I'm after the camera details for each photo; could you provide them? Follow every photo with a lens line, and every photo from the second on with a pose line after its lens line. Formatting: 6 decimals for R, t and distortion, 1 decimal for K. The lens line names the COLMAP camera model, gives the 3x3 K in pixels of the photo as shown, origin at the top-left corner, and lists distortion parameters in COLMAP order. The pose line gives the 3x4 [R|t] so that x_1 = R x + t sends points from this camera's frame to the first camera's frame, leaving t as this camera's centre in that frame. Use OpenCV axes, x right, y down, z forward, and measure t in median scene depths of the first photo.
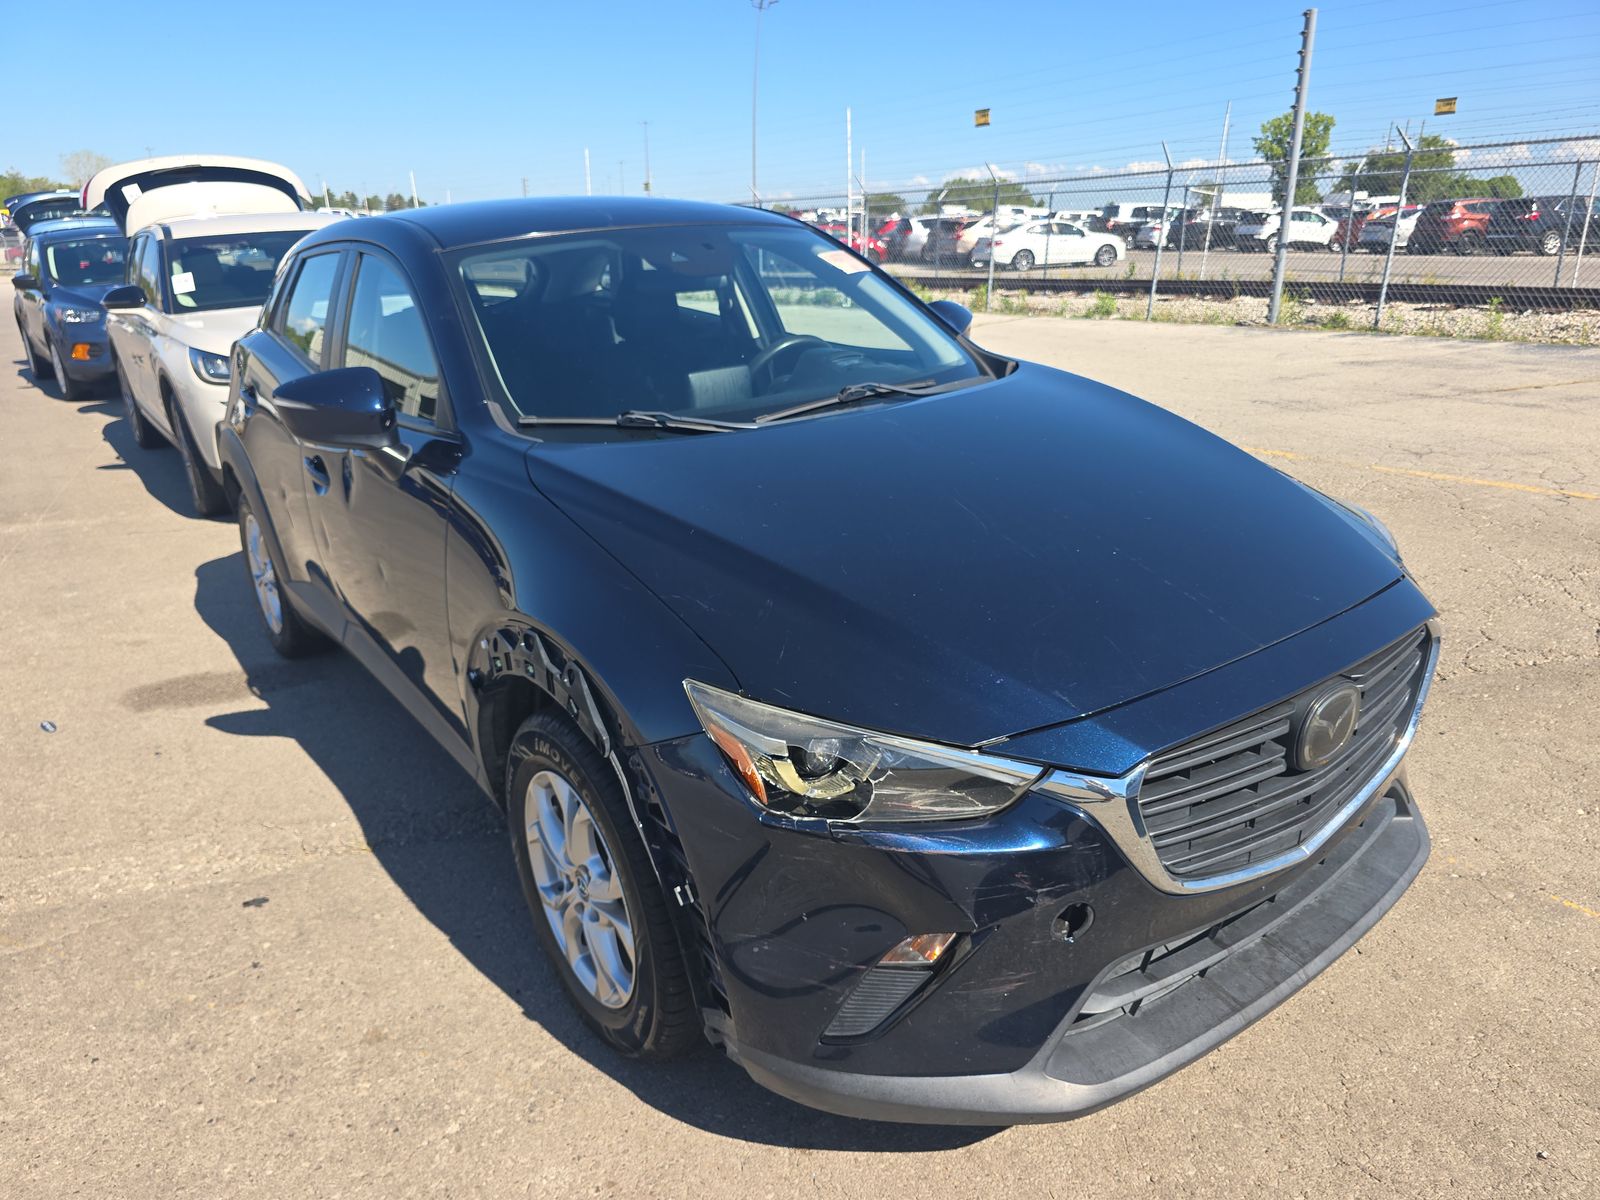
lens RADIAL K [[1044.4, 0, 800.0], [0, 1044.4, 600.0], [0, 0, 1]] dist [0.060605, -0.061876]
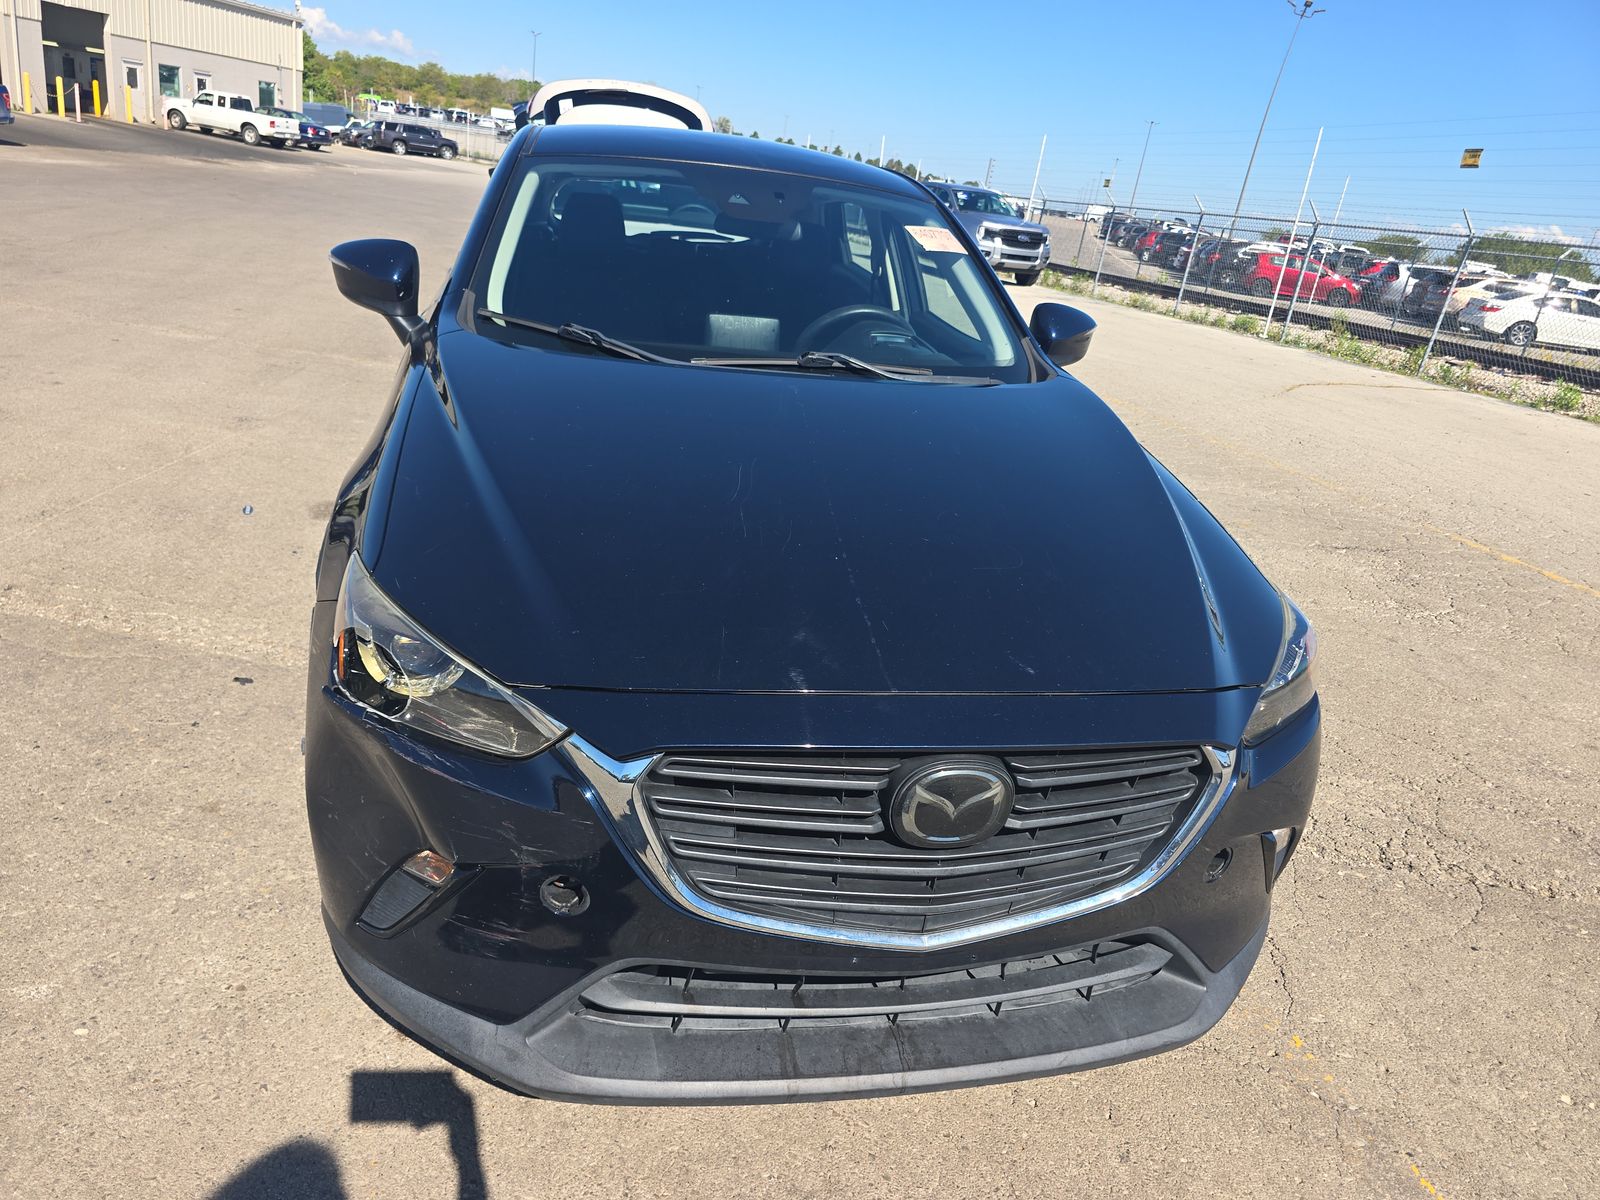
lens RADIAL K [[1044.4, 0, 800.0], [0, 1044.4, 600.0], [0, 0, 1]] dist [0.060605, -0.061876]
pose [[0.906060, 0.280907, -0.316460, 0.268026], [-0.277449, 0.959052, 0.056938, -0.024844], [0.319495, 0.036212, 0.946896, 0.063279]]
